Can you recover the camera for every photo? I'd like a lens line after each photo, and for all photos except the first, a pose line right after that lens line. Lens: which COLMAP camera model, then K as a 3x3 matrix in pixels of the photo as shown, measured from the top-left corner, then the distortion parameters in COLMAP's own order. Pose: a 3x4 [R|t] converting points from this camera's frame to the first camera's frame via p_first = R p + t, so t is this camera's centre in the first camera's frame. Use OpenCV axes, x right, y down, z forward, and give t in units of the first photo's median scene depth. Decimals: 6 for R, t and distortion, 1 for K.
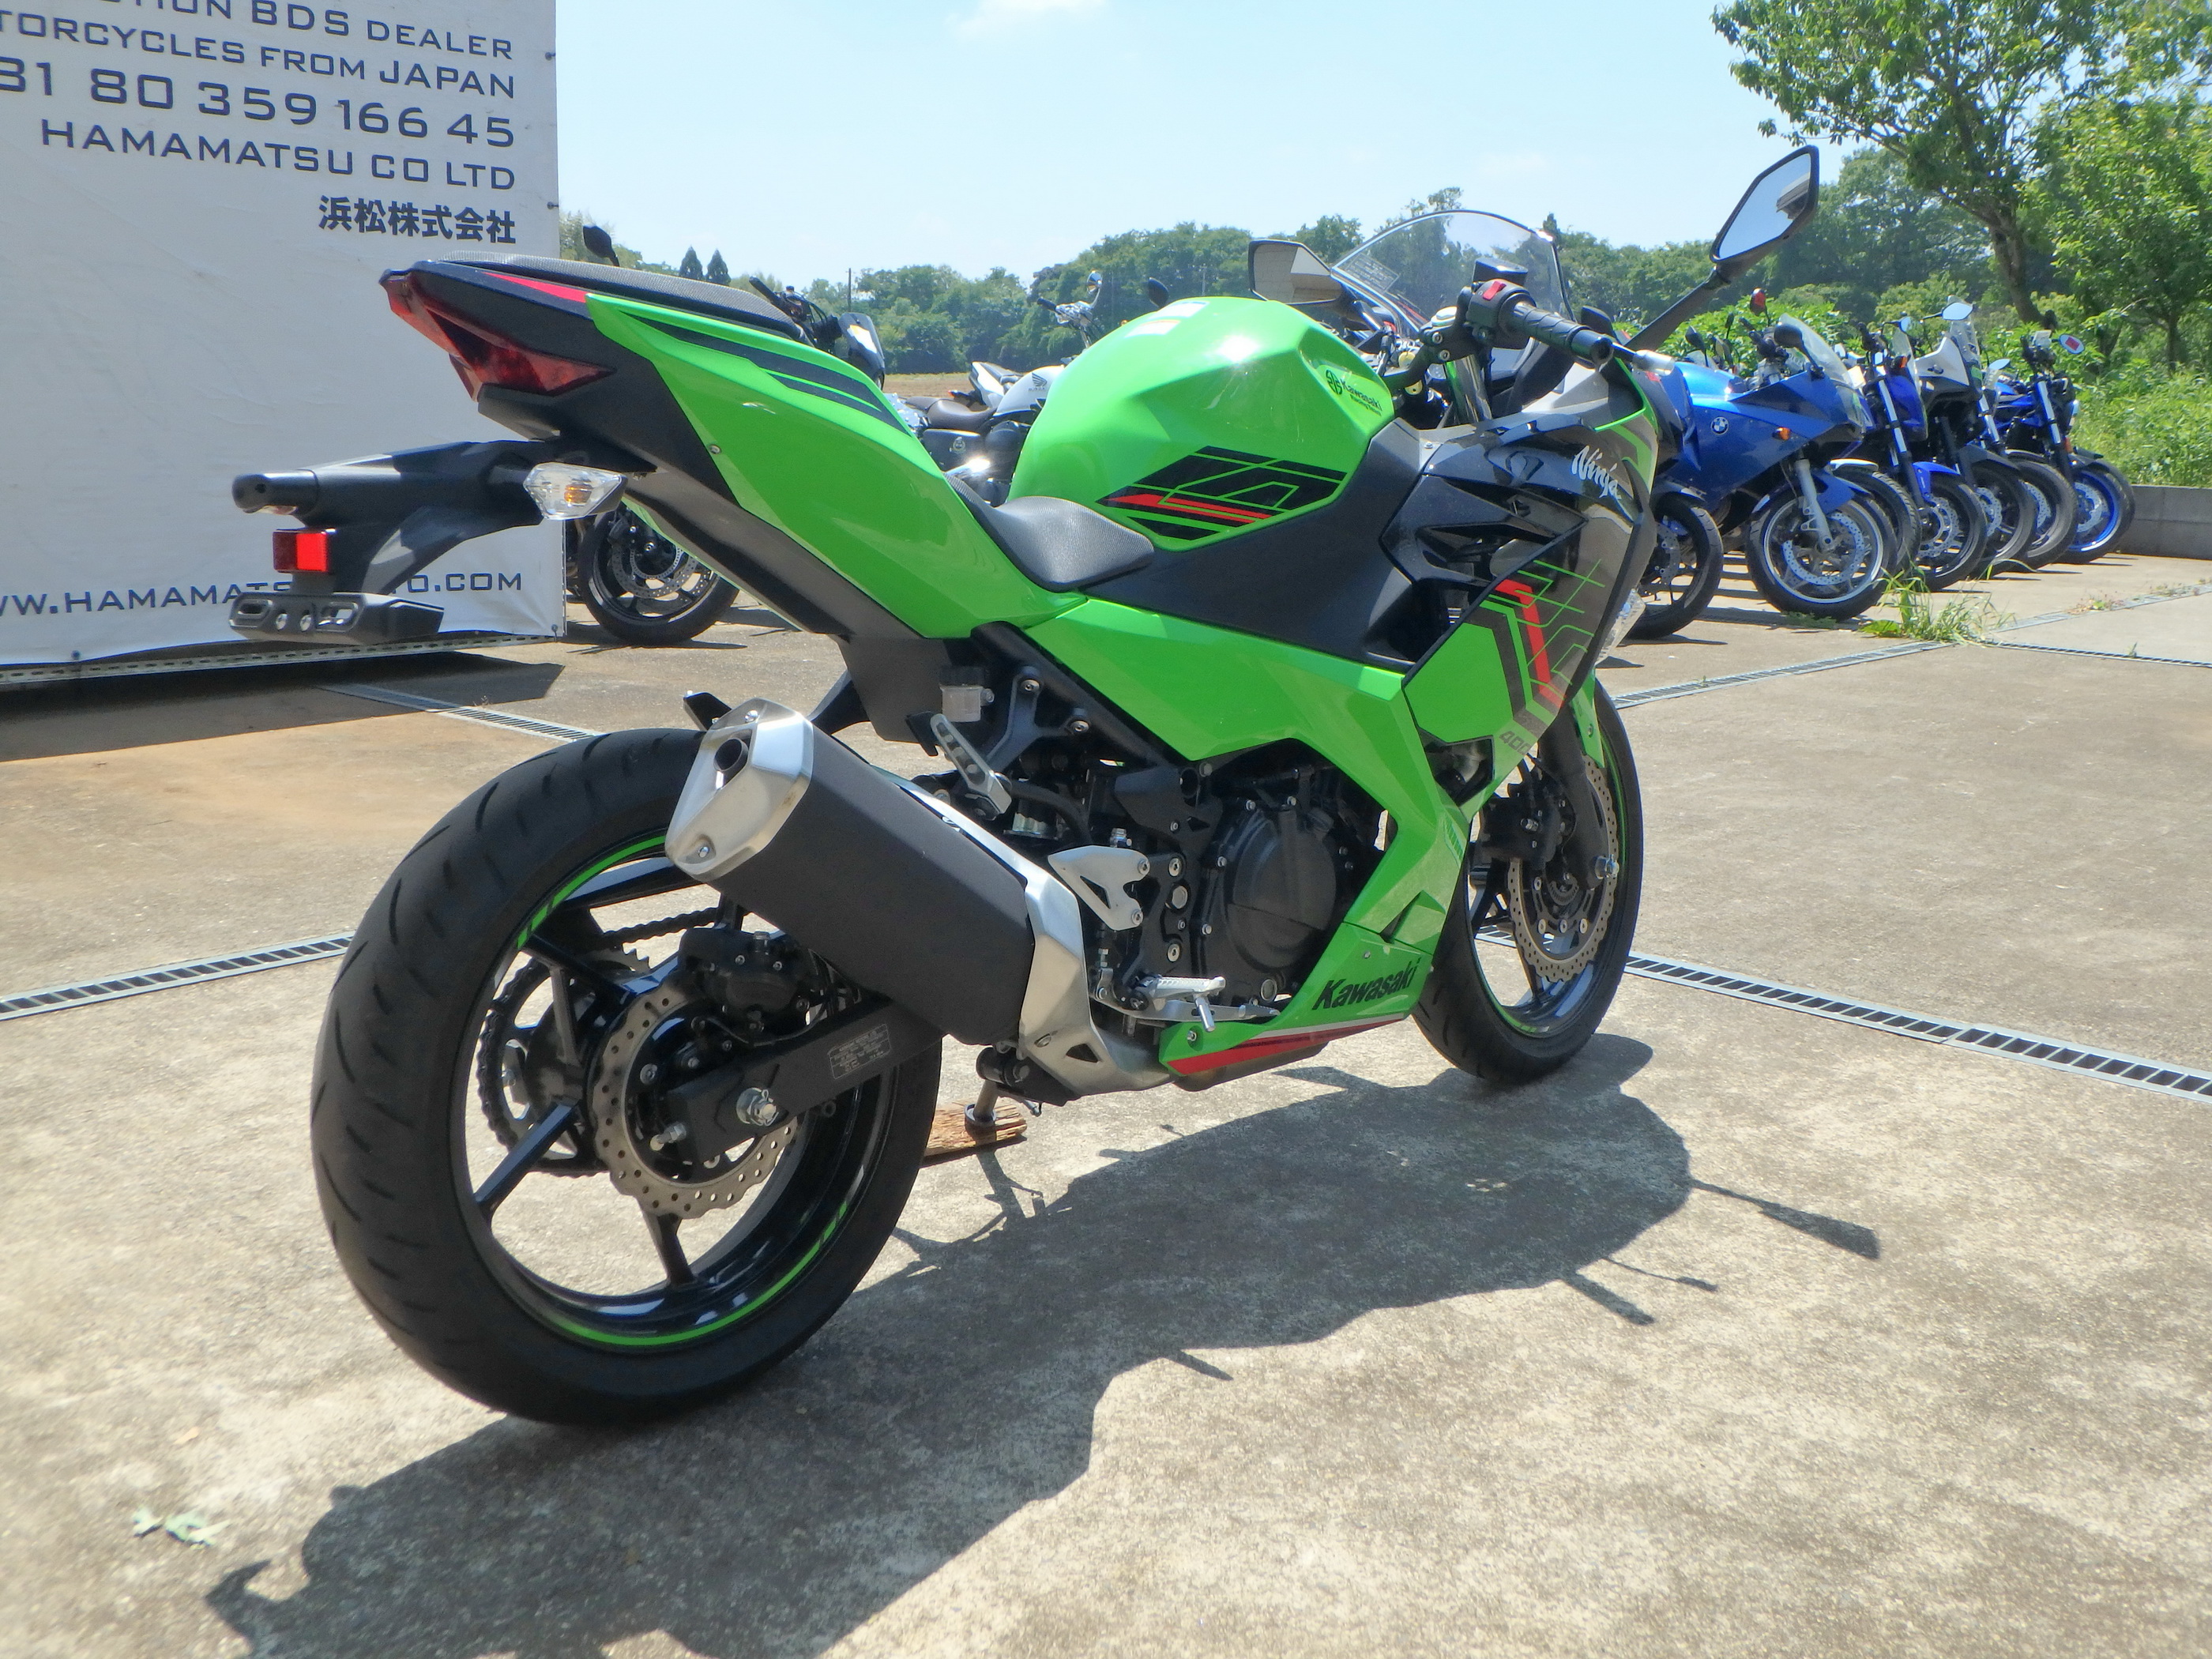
lens RADIAL K [[2197.4, 0, 1081.2], [0, 2197.4, 768.4], [0, 0, 1]] dist [-0.027831, 0.000000]
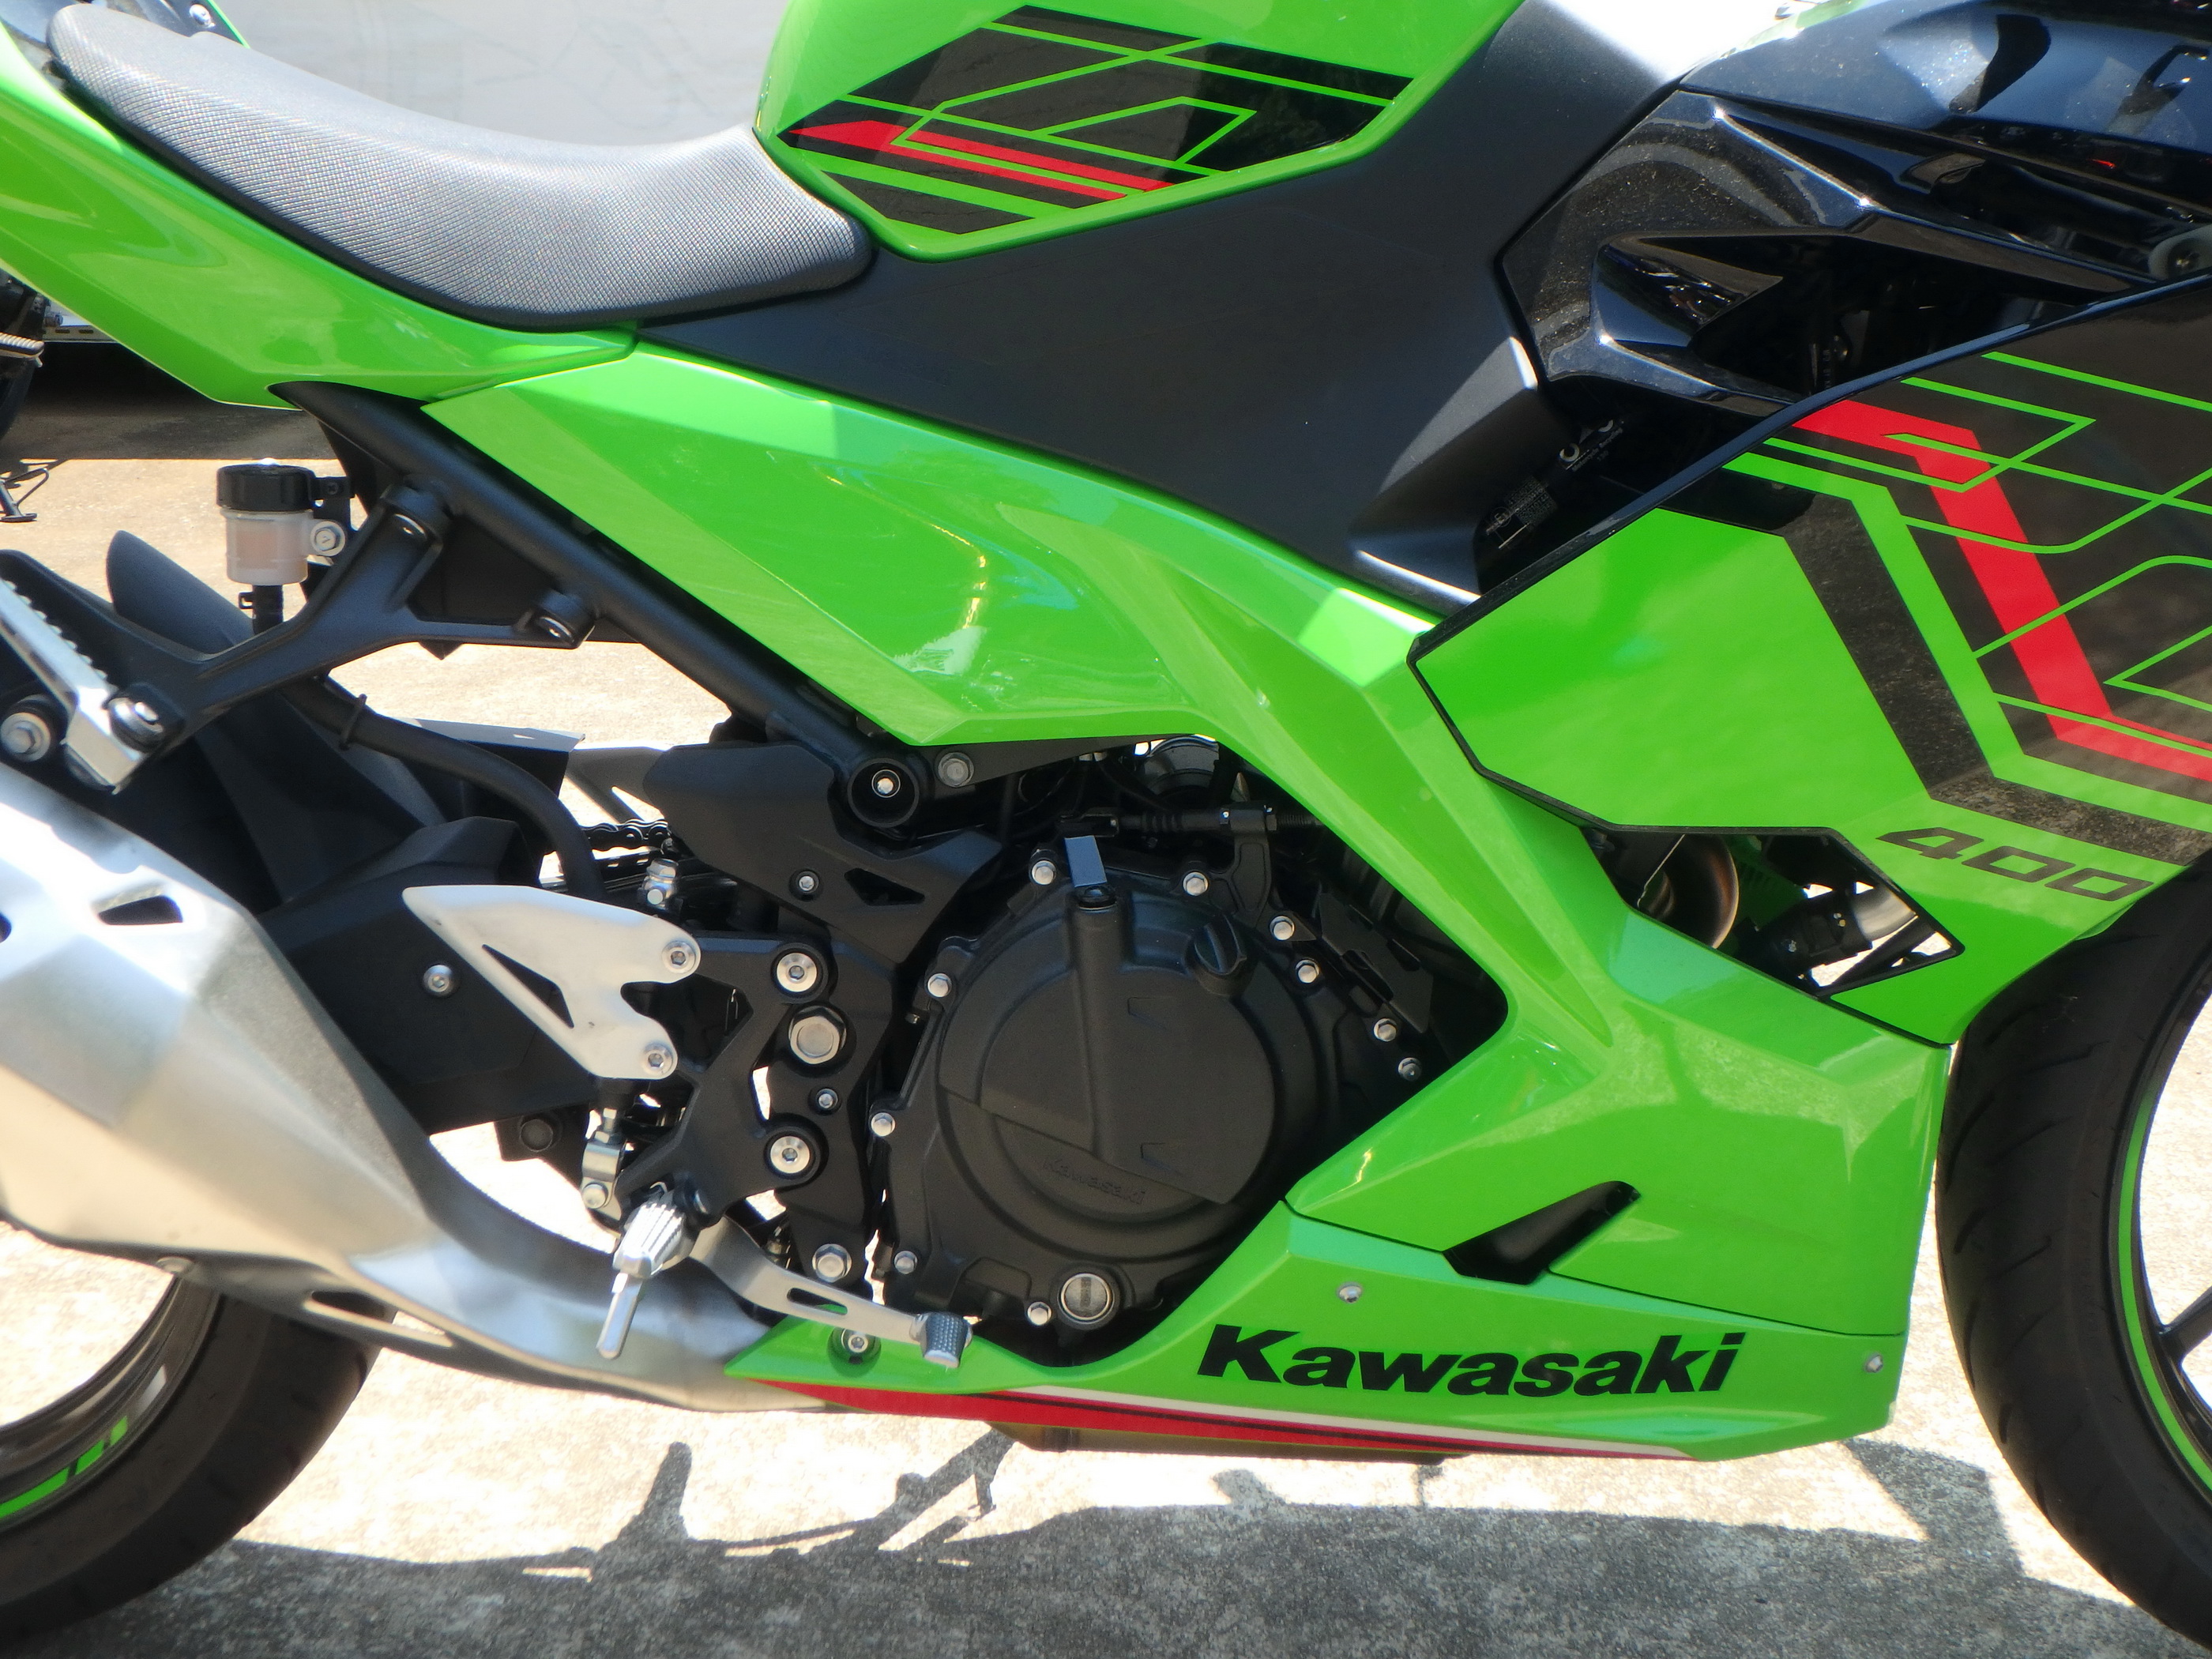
lens RADIAL K [[2616.3, 0, 1078.3], [0, 2616.3, 772.5], [0, 0, 1]] dist [-0.019566, 0.000000]
pose [[0.678089, 0.196612, -0.708195, 0.173492], [-0.119537, 0.980228, 0.157680, -0.032990], [0.725194, -0.022265, 0.688184, 0.261208]]
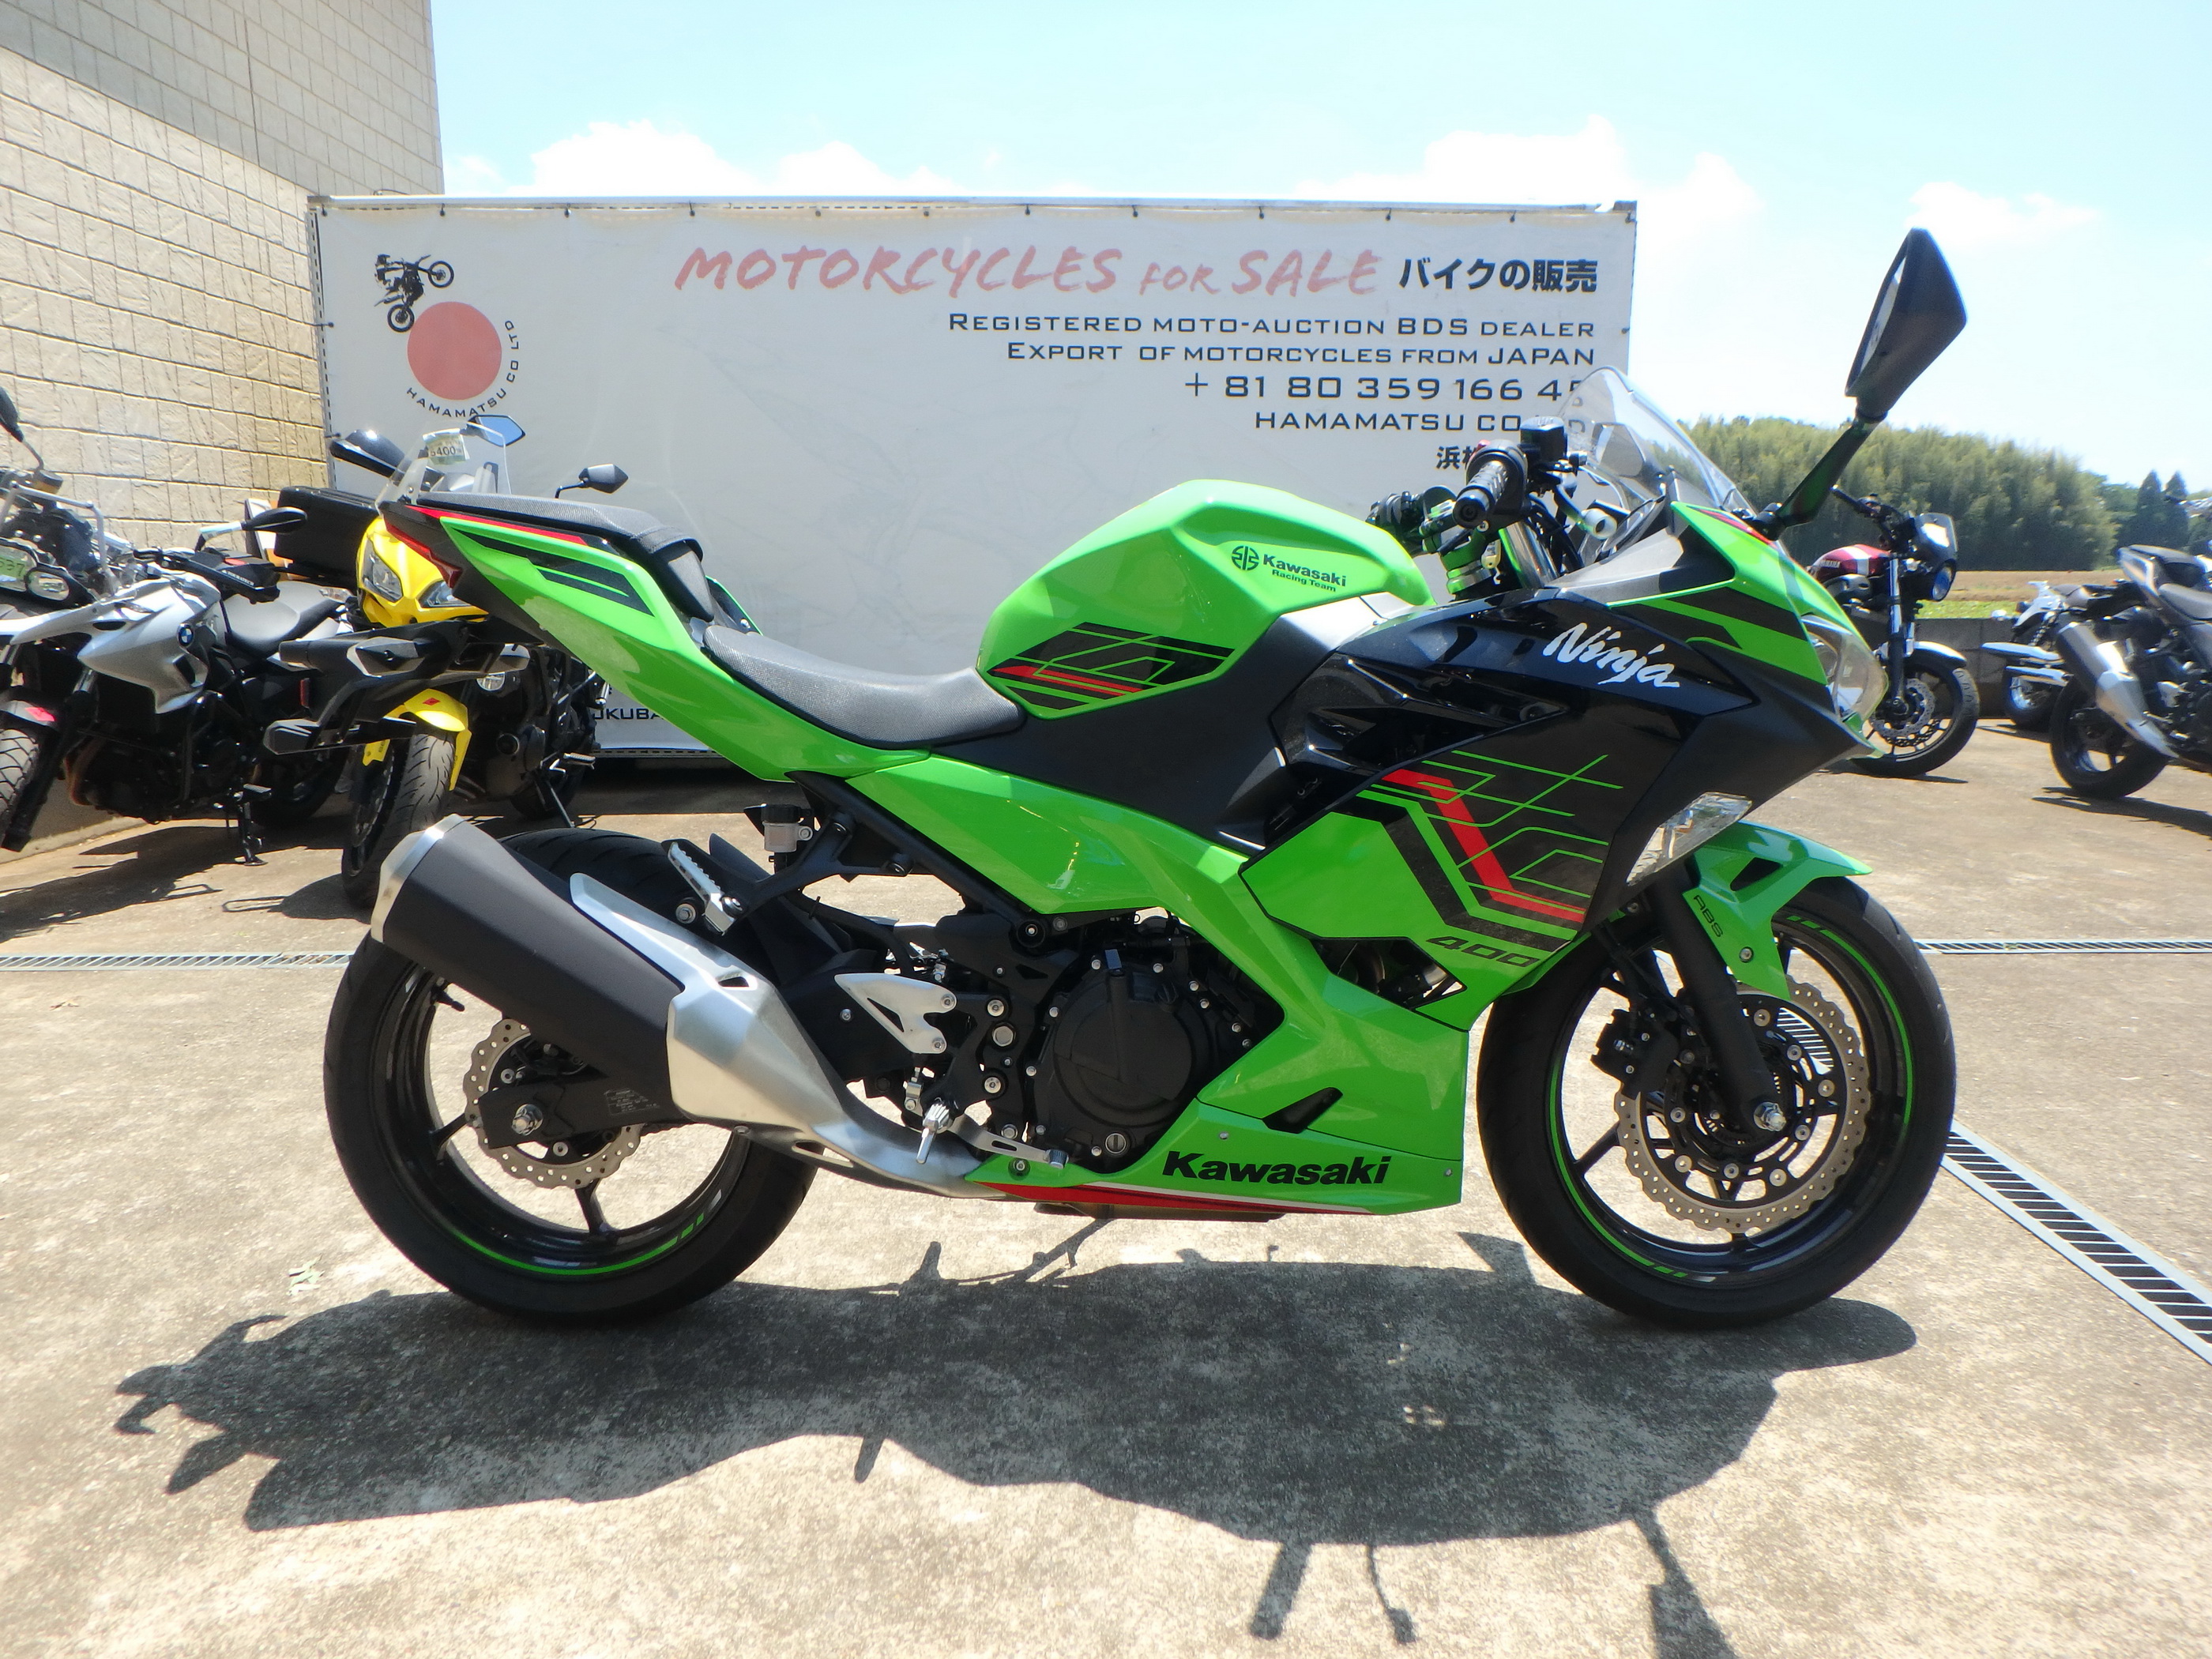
lens RADIAL K [[1424.8, 0, 1122.0], [0, 1424.8, 798.2], [0, 0, 1]] dist [-0.036876, 0.008149]
pose [[0.687042, 0.094207, -0.720485, 0.225583], [-0.107293, 0.993843, 0.027636, -0.032647], [0.718653, 0.058316, 0.692920, 0.212205]]
